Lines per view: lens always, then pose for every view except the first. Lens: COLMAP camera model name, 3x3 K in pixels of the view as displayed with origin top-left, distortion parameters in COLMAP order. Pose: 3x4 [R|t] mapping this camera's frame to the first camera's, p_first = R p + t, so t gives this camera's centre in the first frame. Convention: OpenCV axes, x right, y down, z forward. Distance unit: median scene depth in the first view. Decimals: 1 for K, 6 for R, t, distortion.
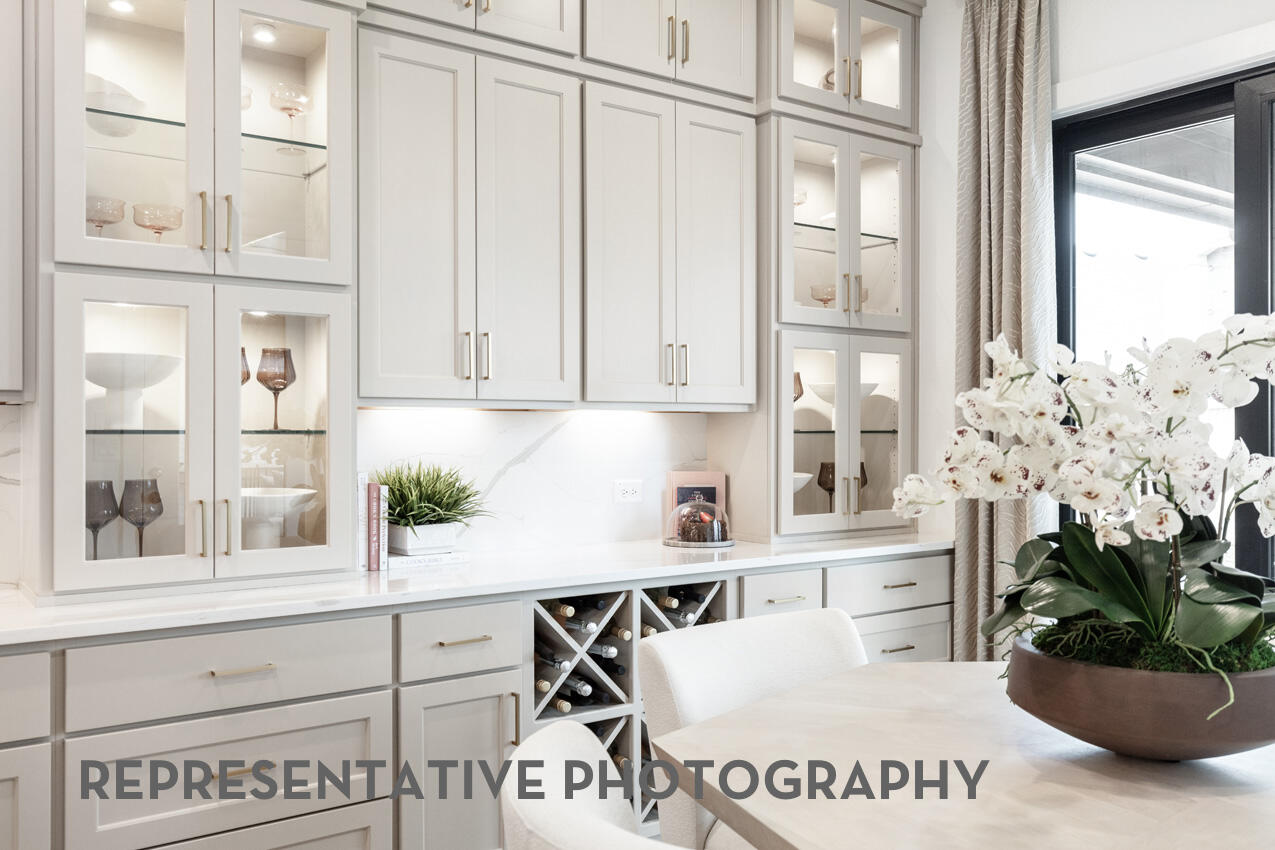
lens RADIAL K [[1080.1, 0, 647.1], [0, 1080.1, 422.5], [0, 0, 1]] dist [-0.001541, -0.001662]
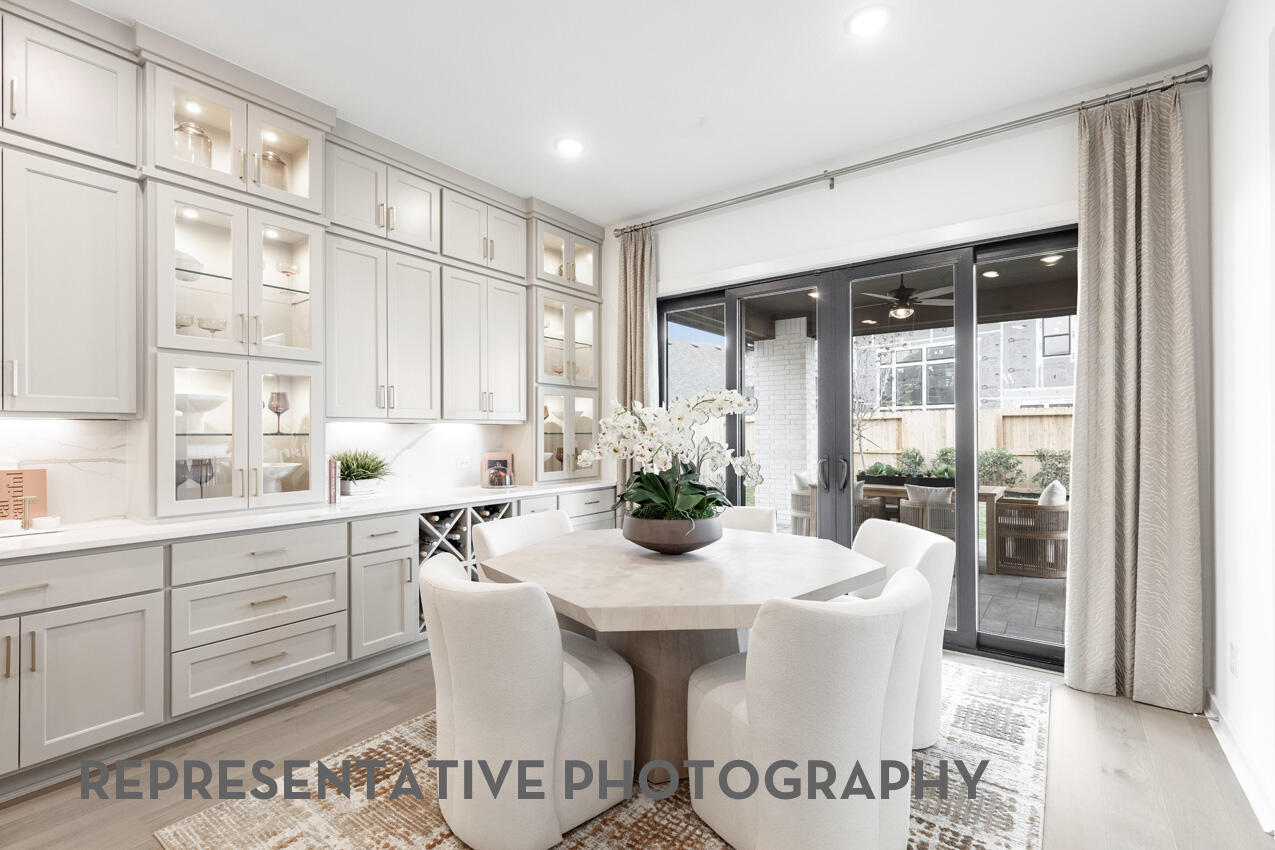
lens RADIAL K [[567.4, 0, 640.1], [0, 567.4, 429.7], [0, 0, 1]] dist [-0.000064, -0.000730]
pose [[0.956892, -0.000884, 0.290442, -0.012157], [0.000185, 0.999997, 0.002433, -0.002103], [-0.290443, -0.002275, 0.956889, -0.180089]]
